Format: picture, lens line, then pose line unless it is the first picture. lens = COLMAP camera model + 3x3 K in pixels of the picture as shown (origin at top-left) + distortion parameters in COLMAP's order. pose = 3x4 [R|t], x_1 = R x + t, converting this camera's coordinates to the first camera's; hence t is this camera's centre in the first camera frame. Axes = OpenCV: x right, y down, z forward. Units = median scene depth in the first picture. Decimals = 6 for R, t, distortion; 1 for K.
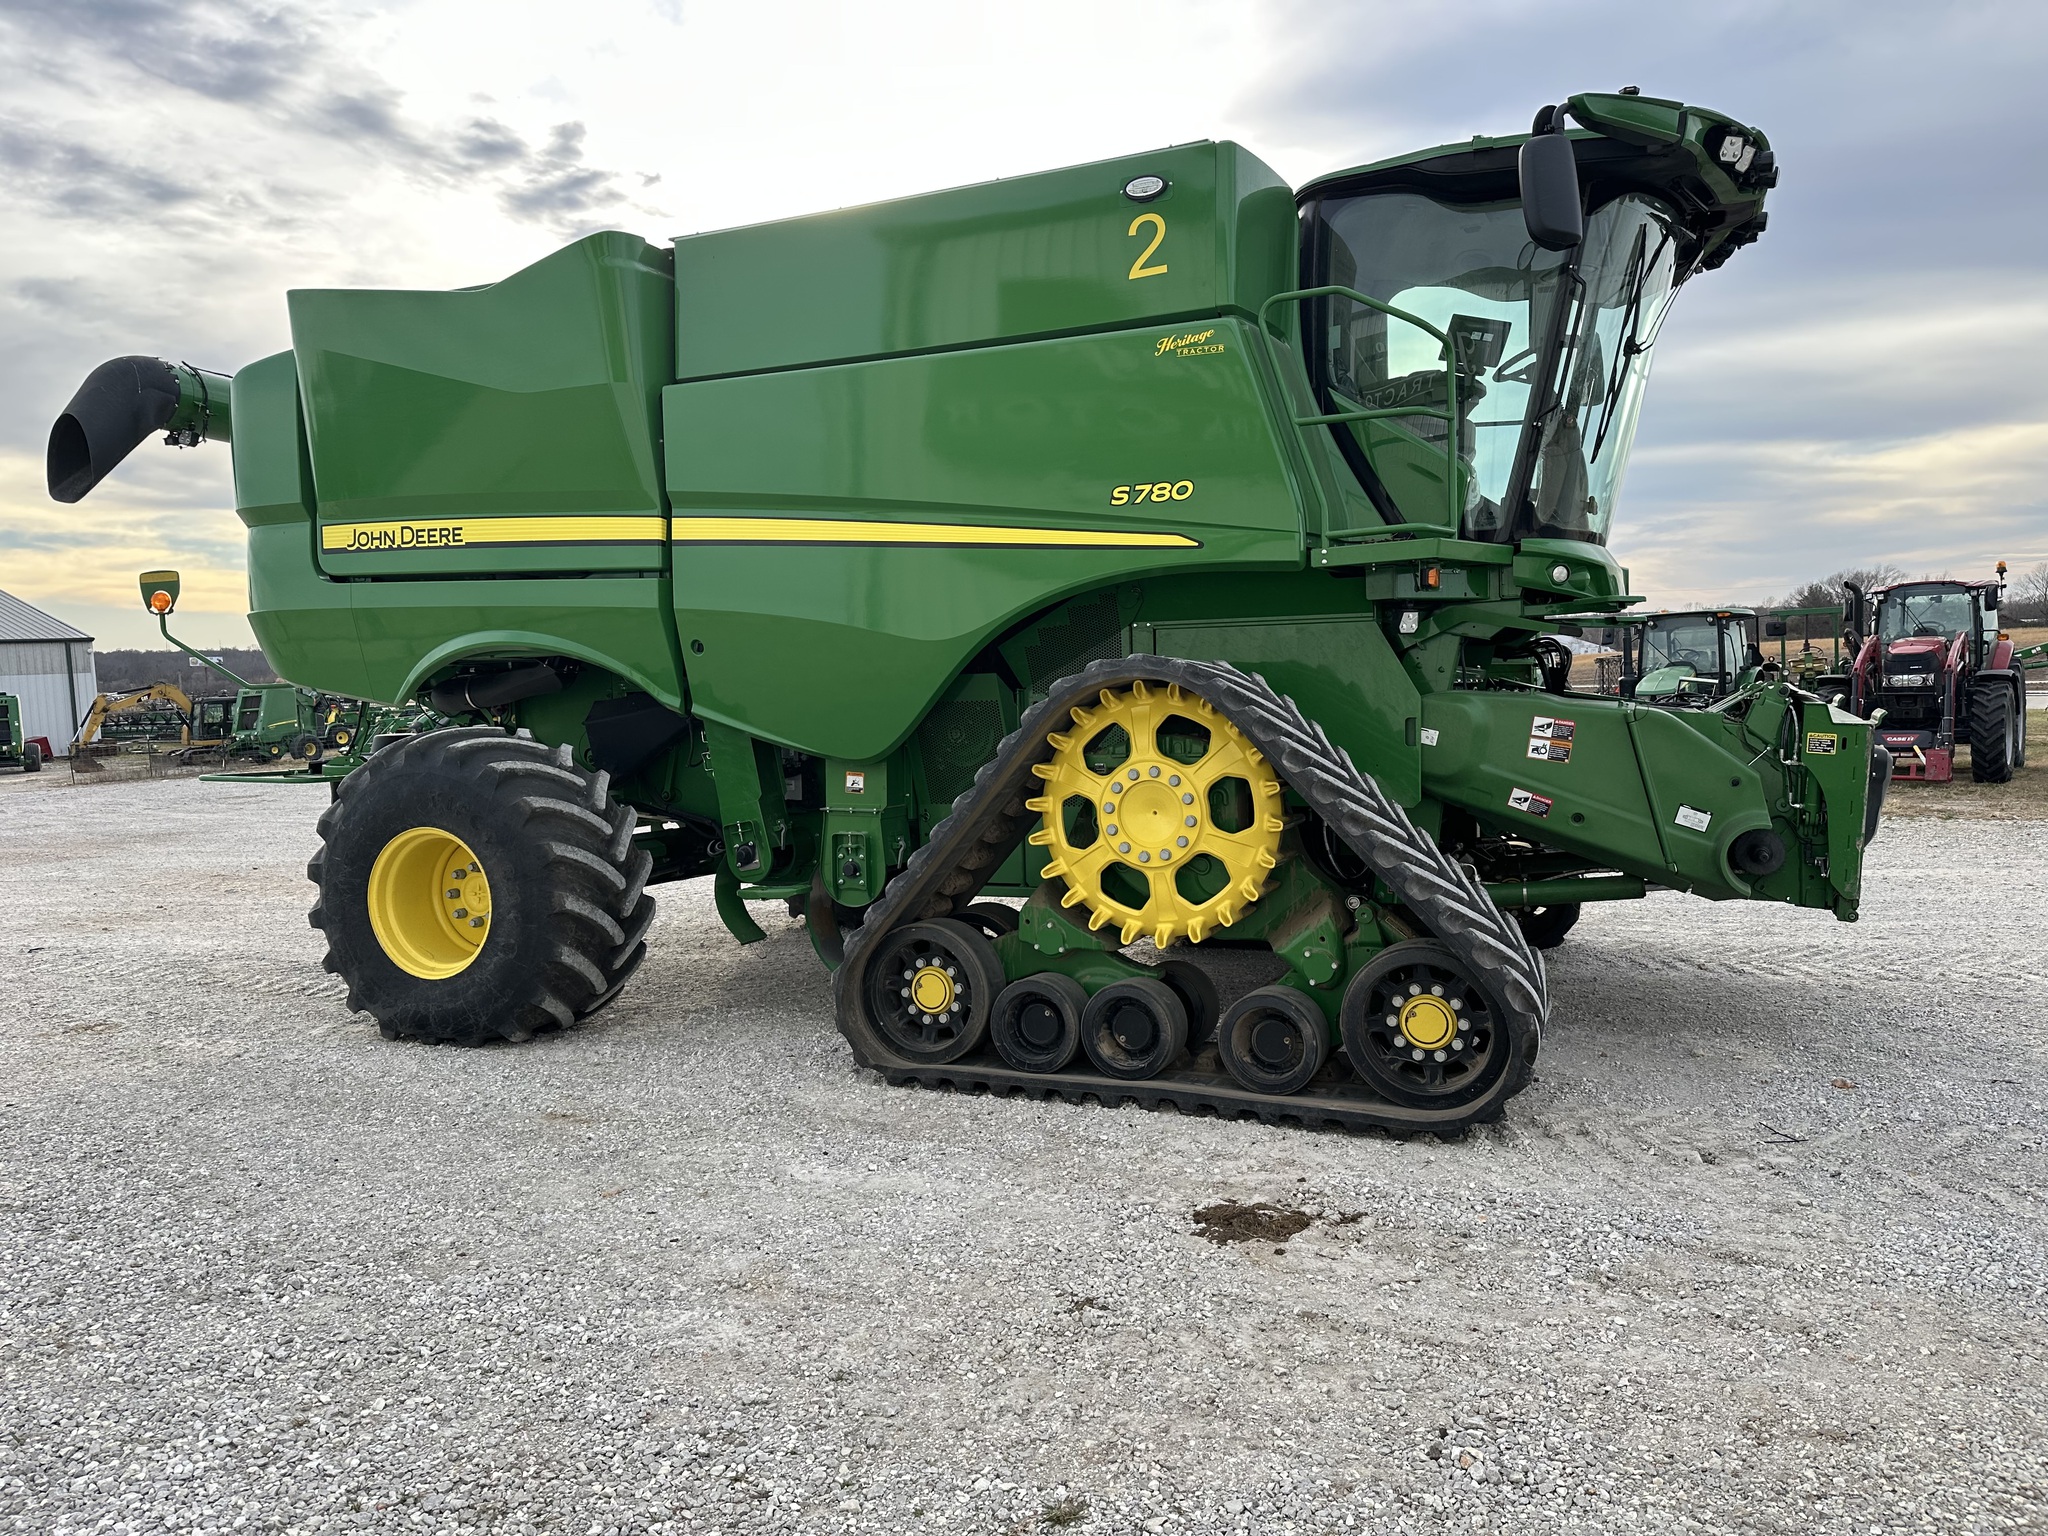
lens RADIAL K [[1466.0, 0, 1031.9], [0, 1466.0, 763.1], [0, 0, 1]] dist [0.007390, -0.014039]
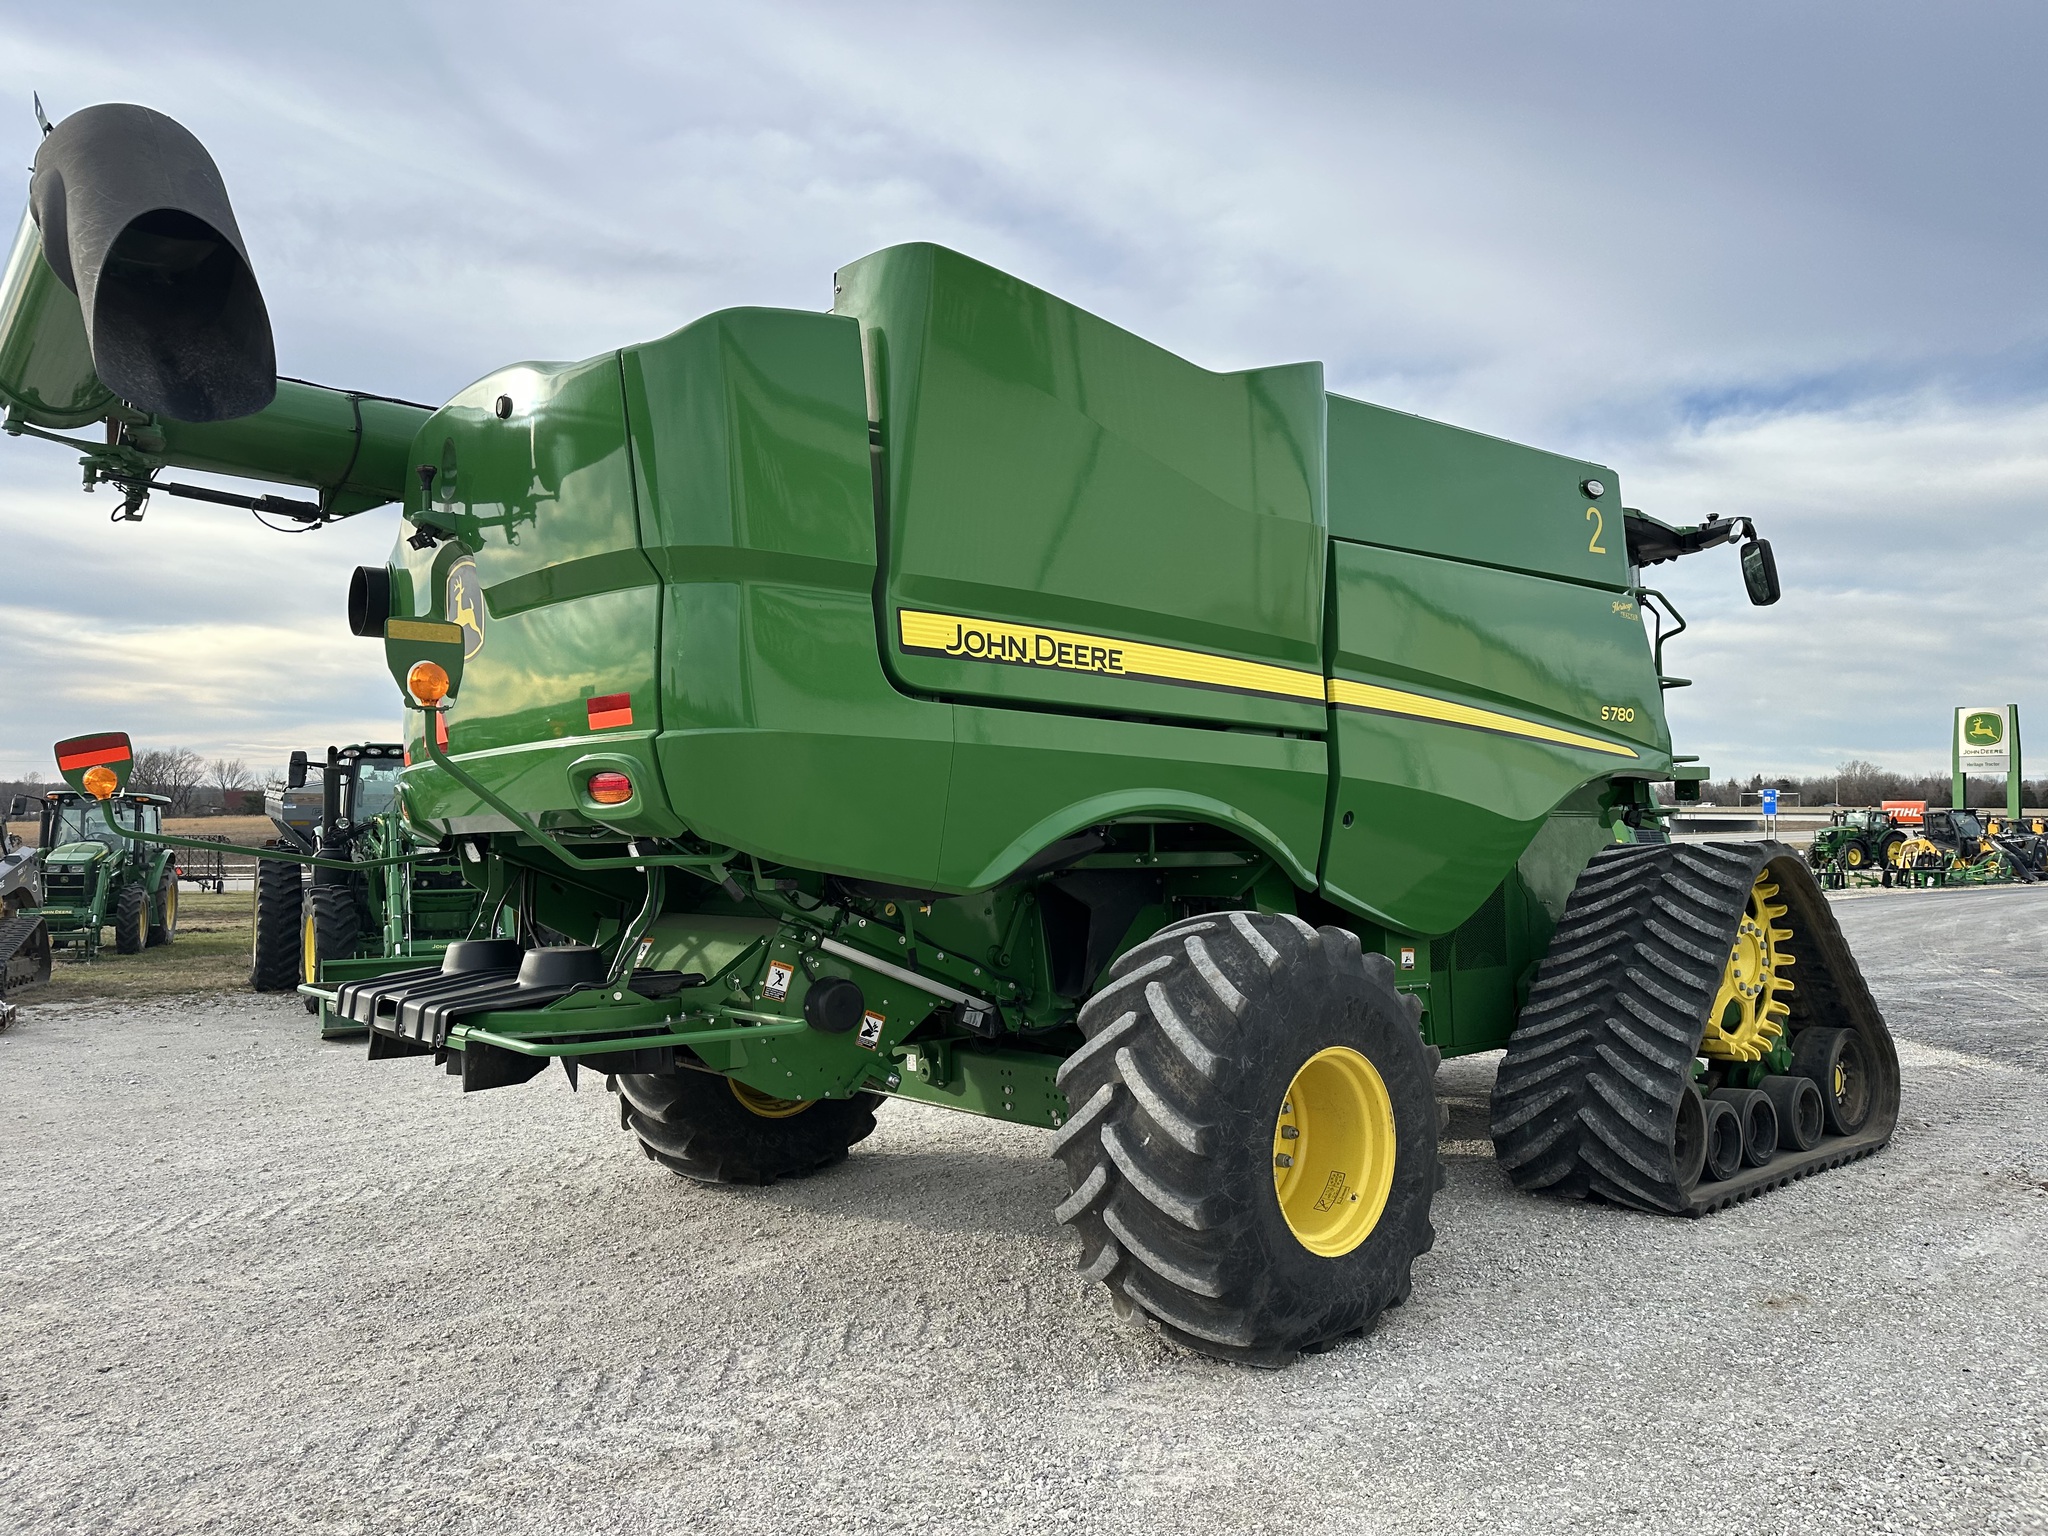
lens RADIAL K [[1441.6, 0, 1030.3], [0, 1441.6, 764.7], [0, 0, 1]] dist [0.079579, -0.130552]
pose [[0.464084, 0.060668, 0.883711, -1.116783], [0.048169, 0.994447, -0.093566, -0.038678], [-0.884480, 0.085990, 0.458585, 0.751479]]
